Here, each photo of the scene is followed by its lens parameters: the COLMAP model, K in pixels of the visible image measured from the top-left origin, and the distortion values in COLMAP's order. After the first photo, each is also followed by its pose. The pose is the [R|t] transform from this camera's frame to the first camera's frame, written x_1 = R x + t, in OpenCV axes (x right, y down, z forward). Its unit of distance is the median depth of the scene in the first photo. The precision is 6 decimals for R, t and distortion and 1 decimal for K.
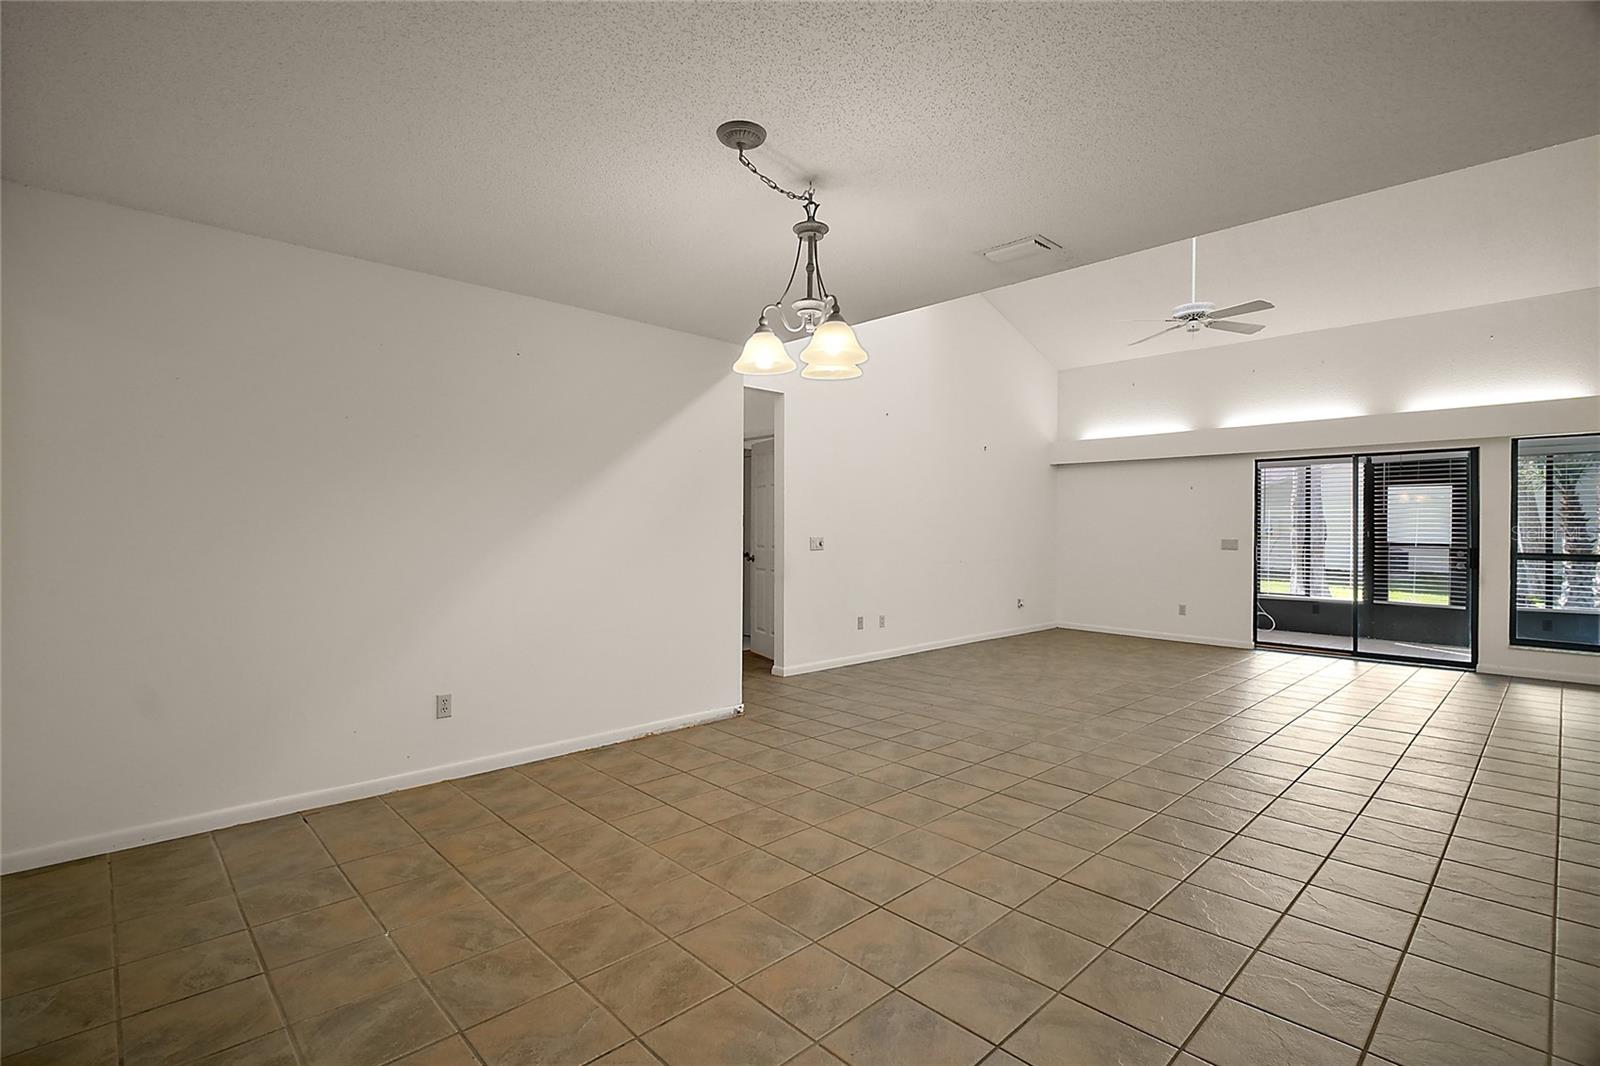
lens RADIAL K [[742.0, 0, 786.2], [0, 742.0, 527.6], [0, 0, 1]] dist [0.002689, -0.008844]
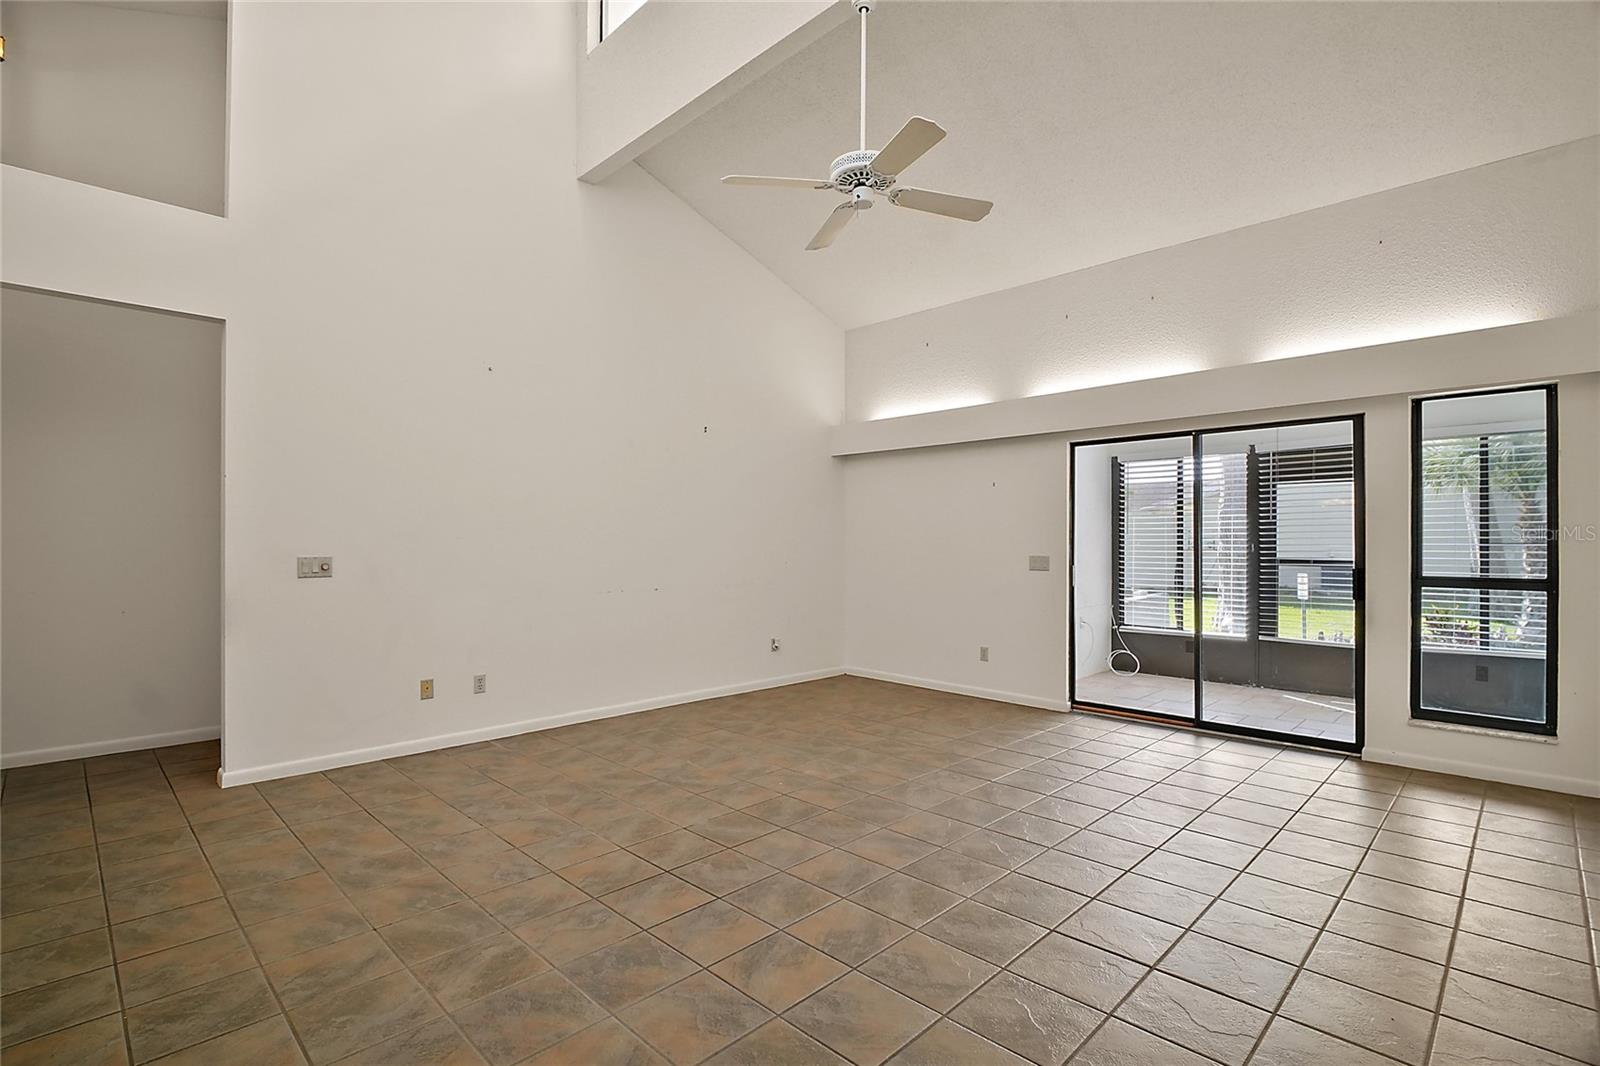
lens RADIAL K [[747.0, 0, 791.0], [0, 747.0, 543.1], [0, 0, 1]] dist [0.002858, -0.008707]
pose [[0.999613, -0.003711, 0.027556, 0.327483], [0.003707, 0.999993, 0.000217, 0.002470], [-0.027557, -0.000115, 0.999620, 0.282203]]
